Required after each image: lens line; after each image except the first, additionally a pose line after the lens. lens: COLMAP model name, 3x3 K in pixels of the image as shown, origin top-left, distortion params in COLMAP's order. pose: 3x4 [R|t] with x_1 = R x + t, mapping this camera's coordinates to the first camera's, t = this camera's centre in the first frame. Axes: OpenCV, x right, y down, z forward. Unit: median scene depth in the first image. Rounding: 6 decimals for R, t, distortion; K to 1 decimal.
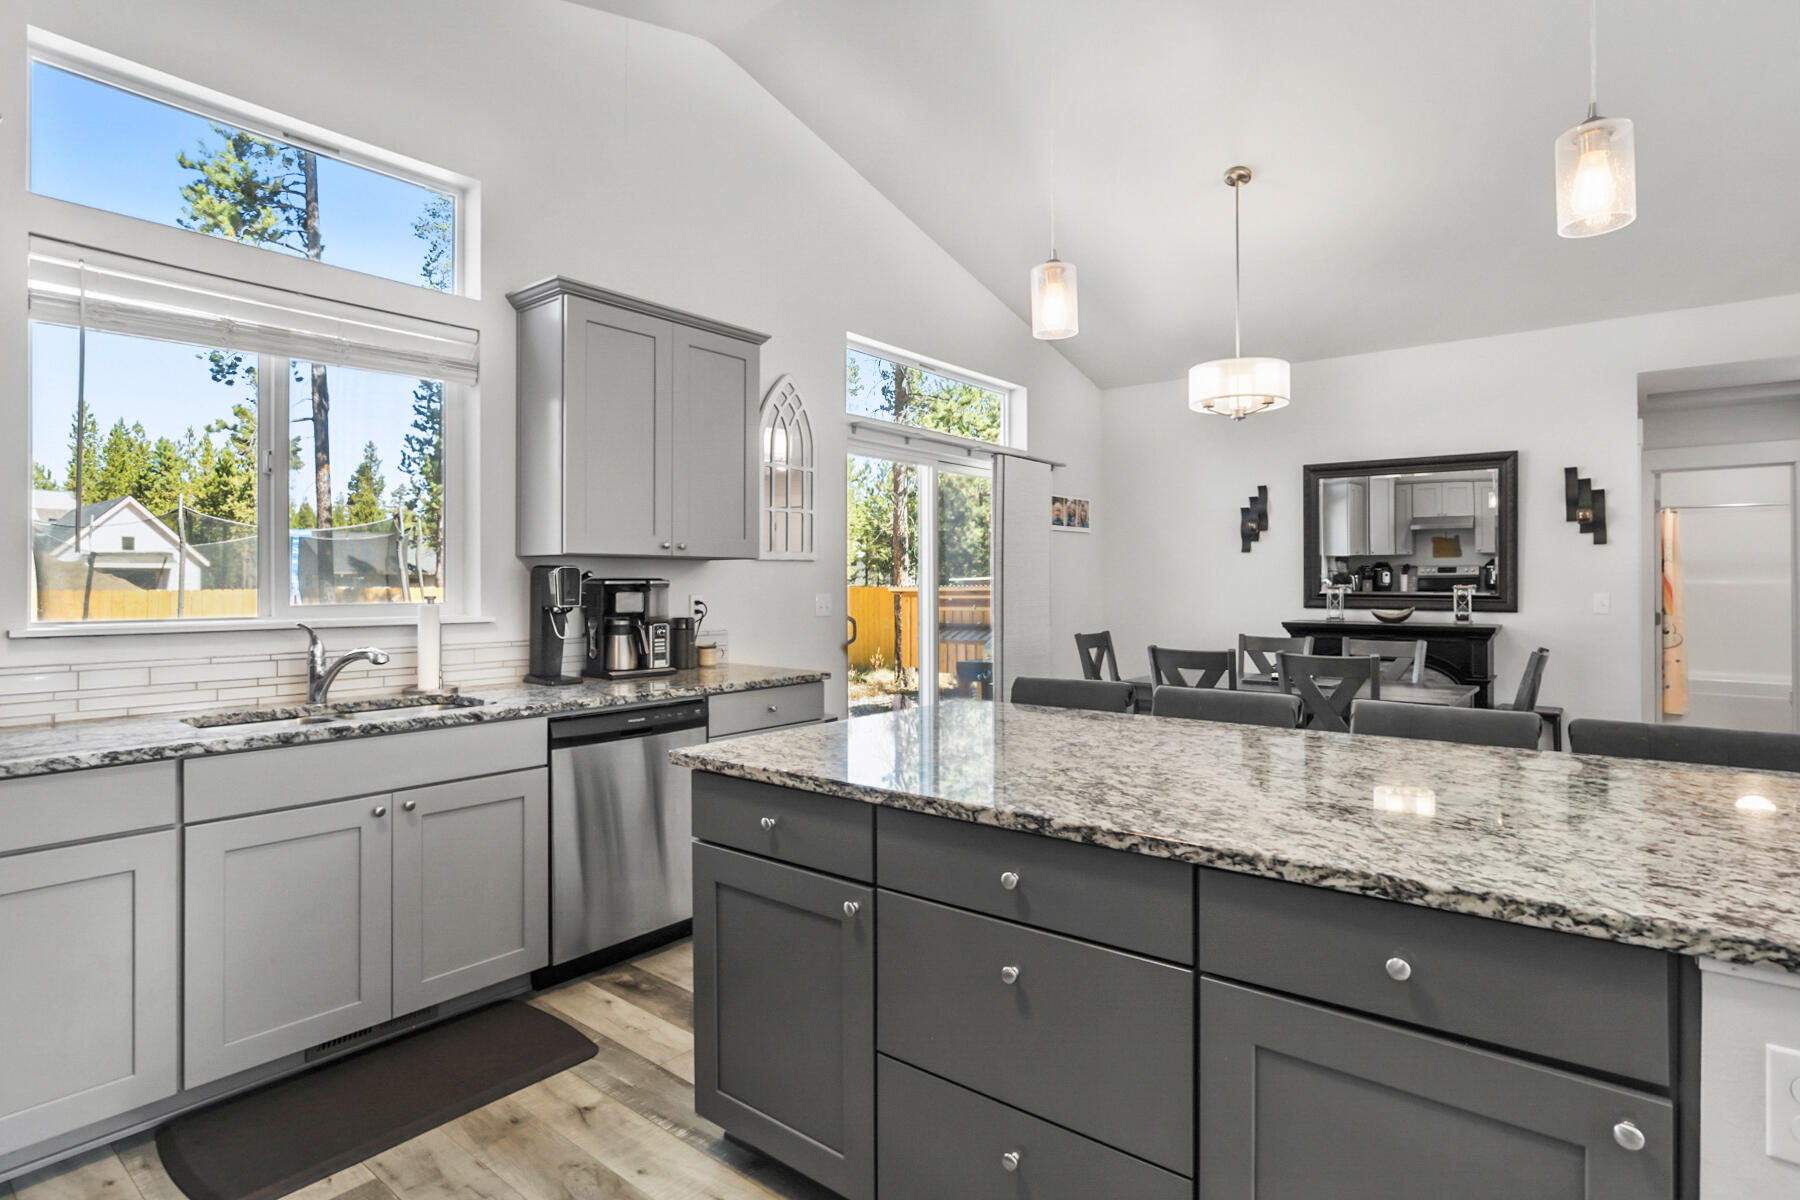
lens RADIAL K [[924.2, 0, 911.0], [0, 924.2, 578.6], [0, 0, 1]] dist [-0.015252, 0.000390]
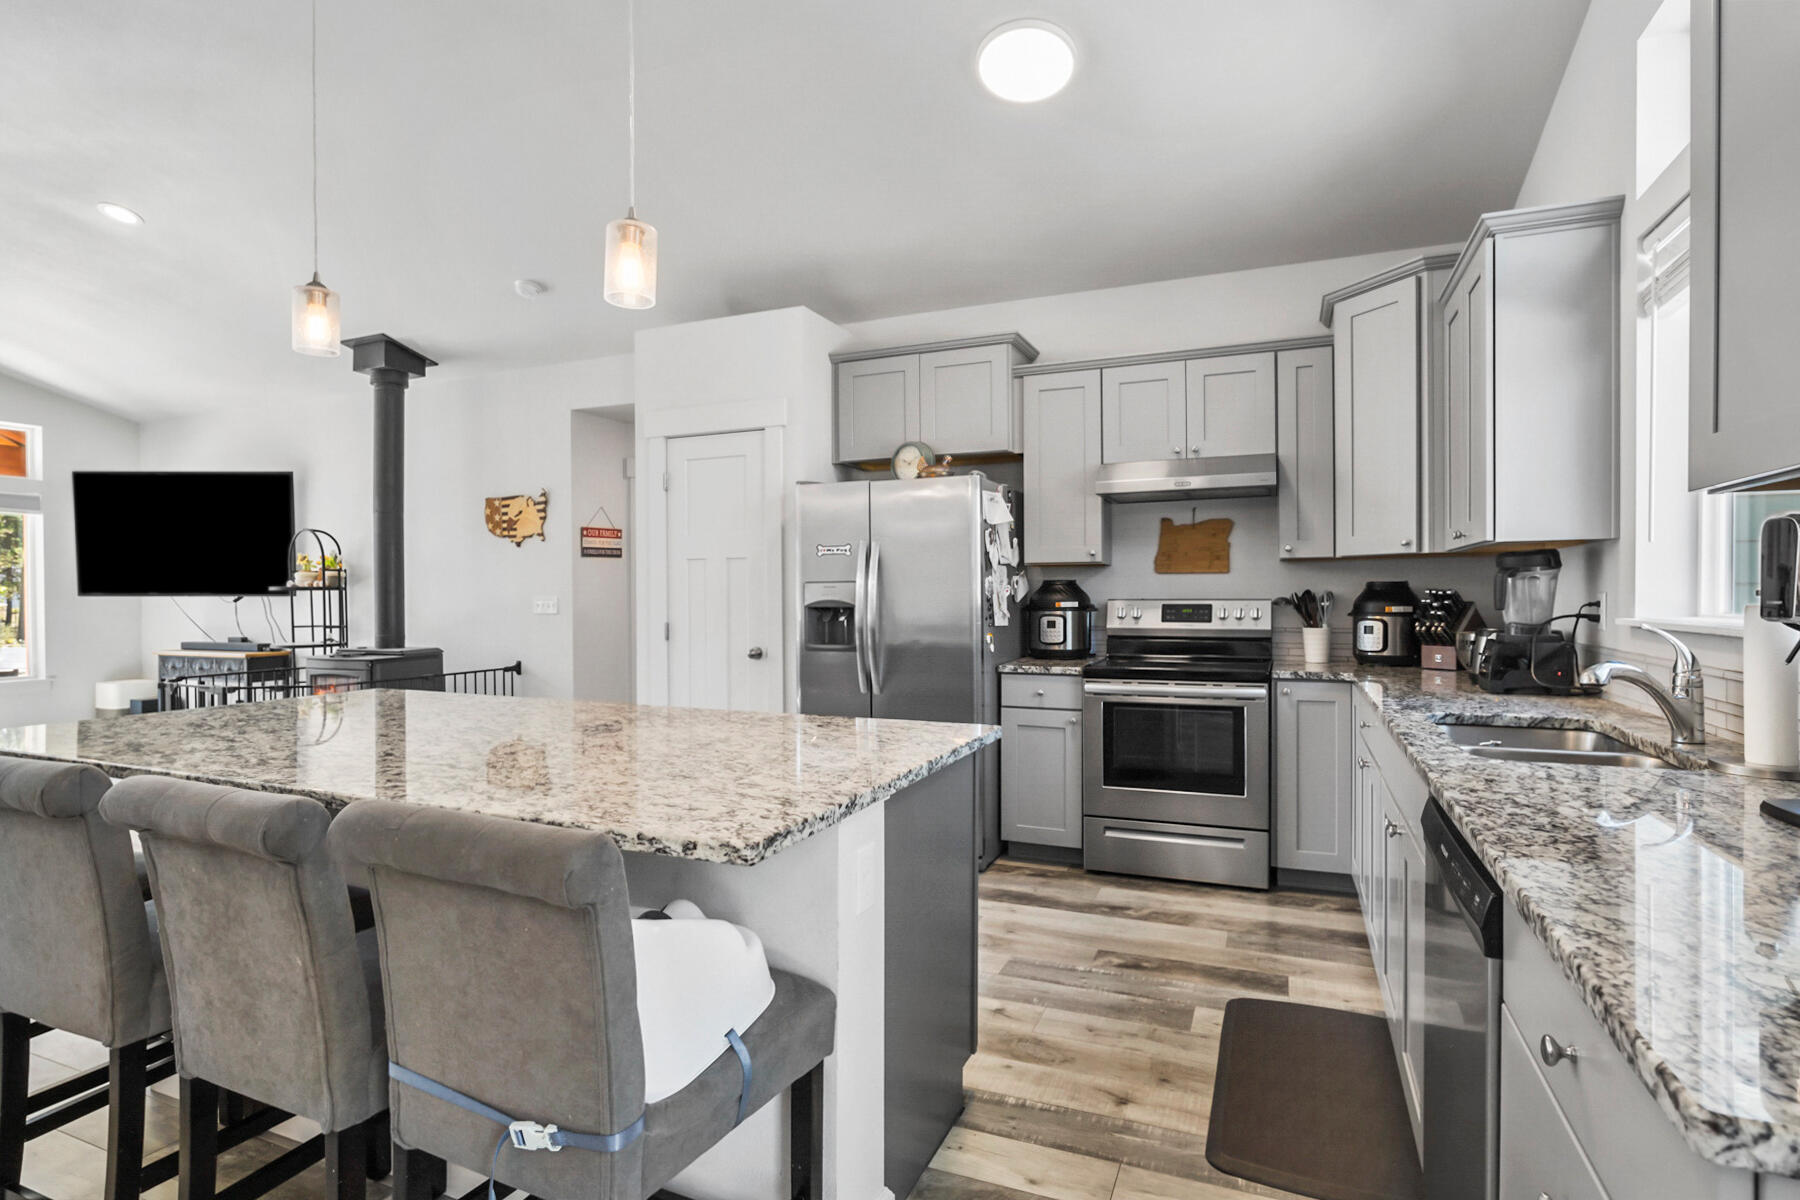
lens RADIAL K [[911.4, 0, 894.7], [0, 911.4, 601.5], [0, 0, 1]] dist [-0.011191, 0.001394]
pose [[-0.966421, 0.008742, -0.256813, 0.058532], [0.007889, 0.999959, 0.004350, 0.011289], [0.256841, 0.002178, -0.966451, 0.819307]]
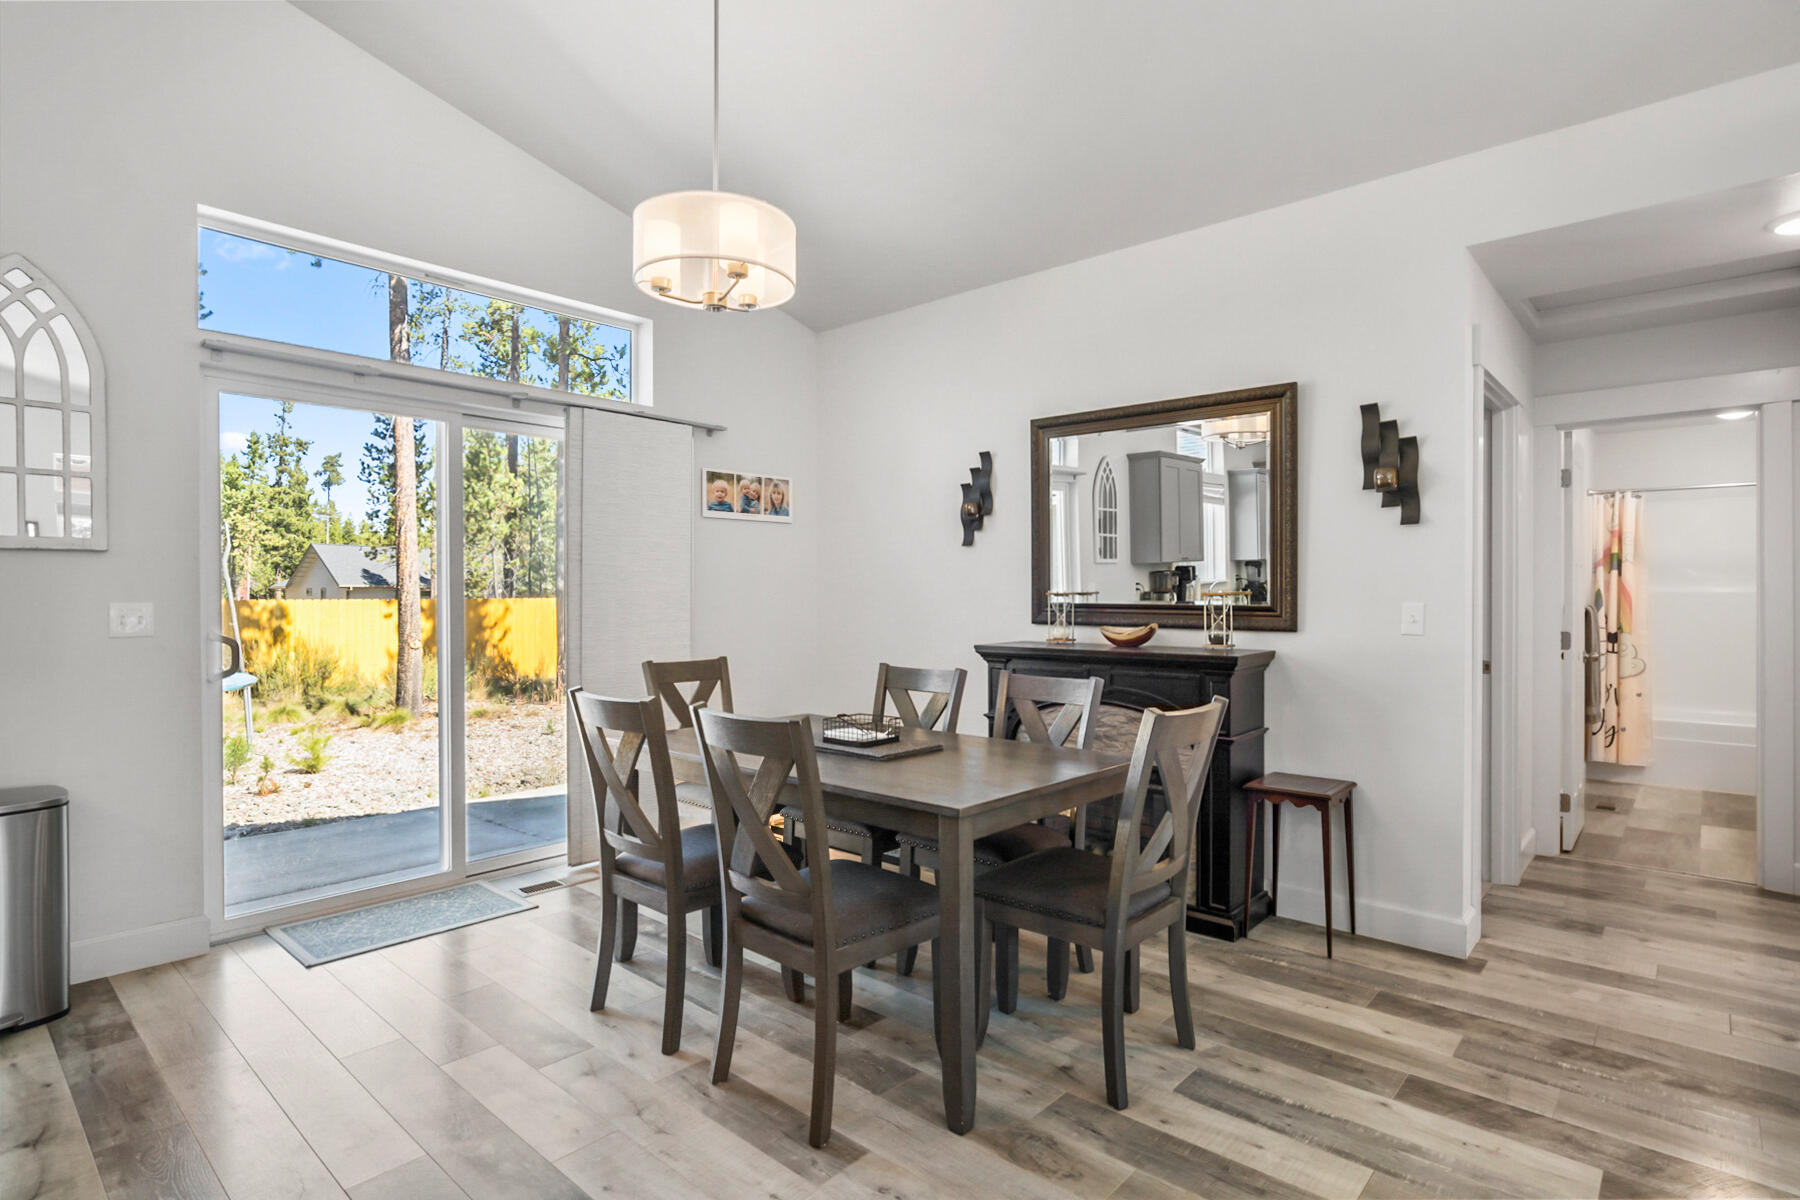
lens RADIAL K [[920.1, 0, 915.6], [0, 920.1, 604.5], [0, 0, 1]] dist [-0.020515, 0.000674]
pose [[0.998477, -0.000192, -0.055161, 0.448323], [0.000916, 0.999914, 0.013089, 0.008939], [0.055154, -0.013120, 0.998392, 0.354775]]
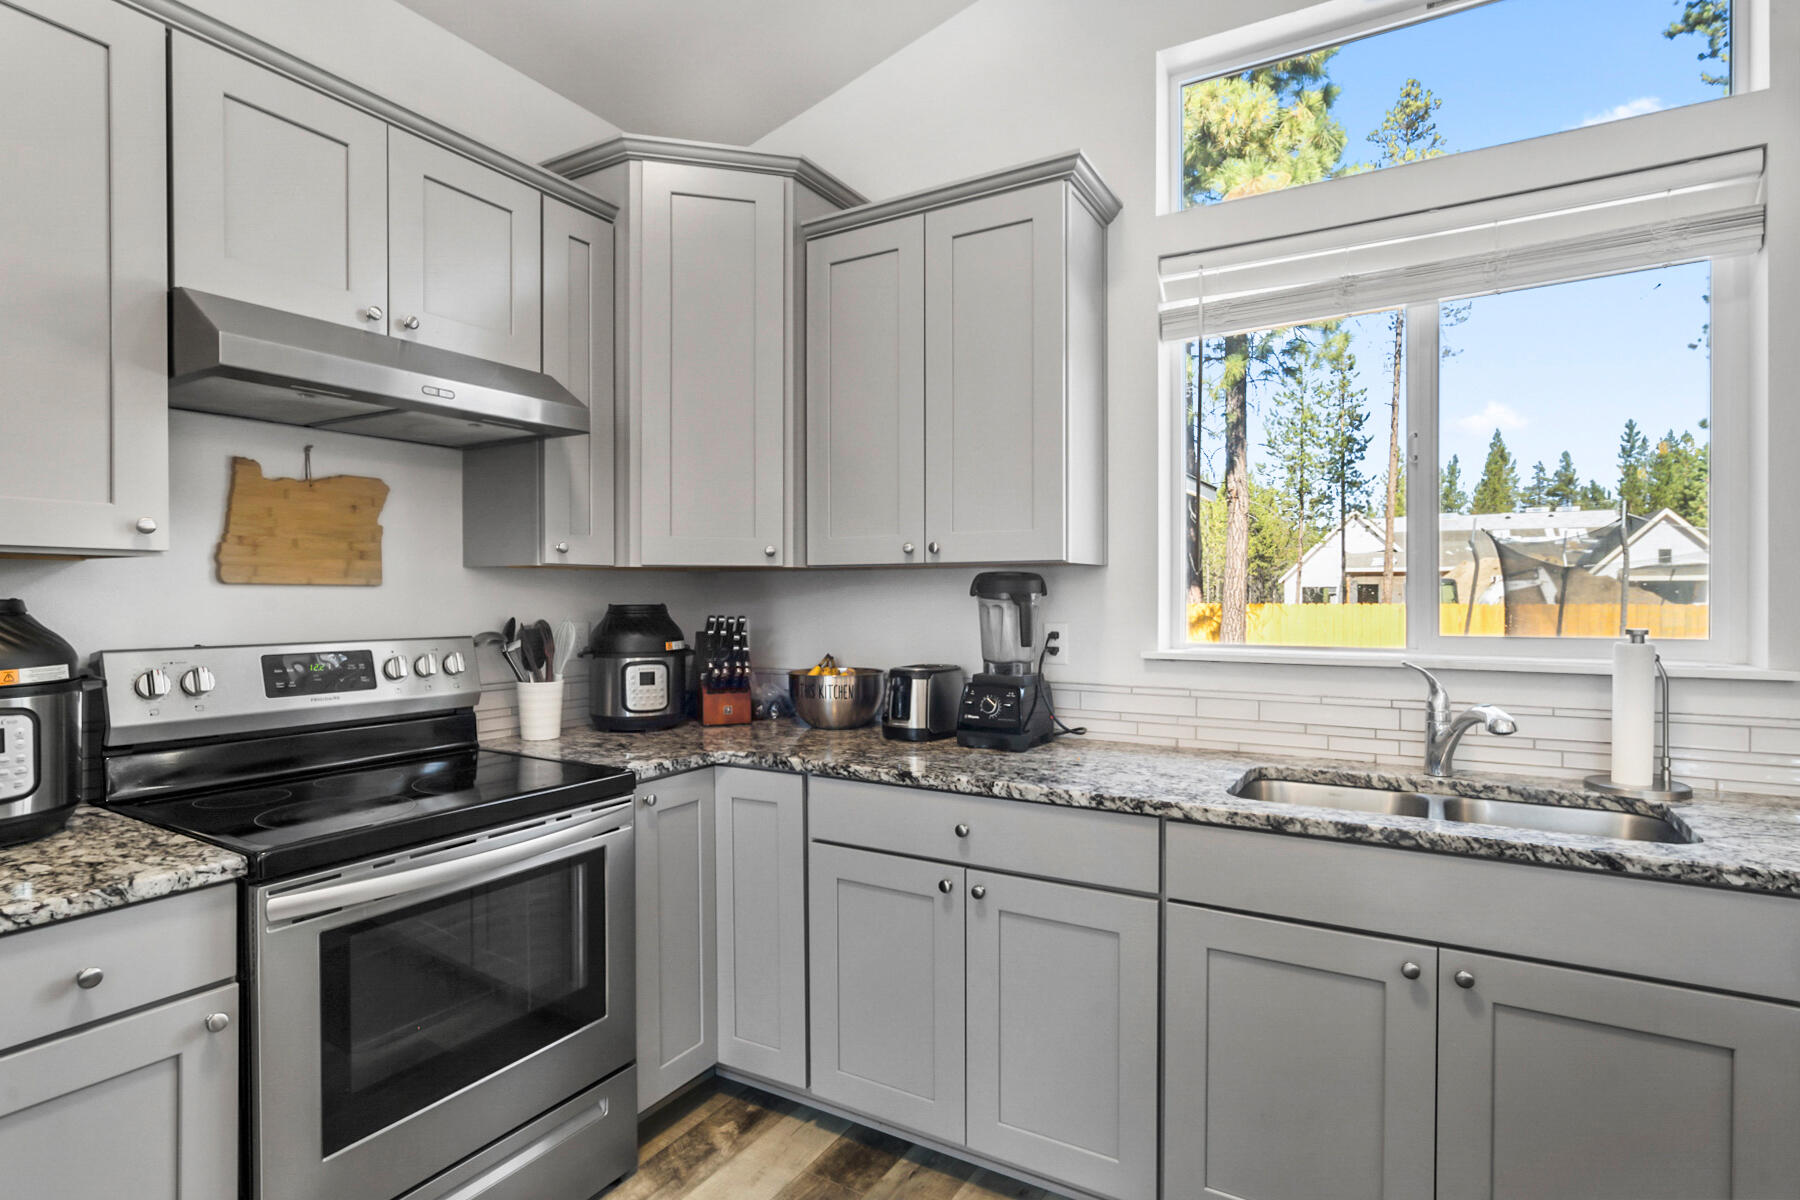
lens RADIAL K [[911.4, 0, 894.7], [0, 911.4, 601.5], [0, 0, 1]] dist [-0.011191, 0.001394]
pose [[0.134967, 0.005634, -0.990834, -0.003871], [0.005785, 0.999962, 0.006474, -0.003365], [0.990833, -0.006606, 0.134929, 0.263412]]
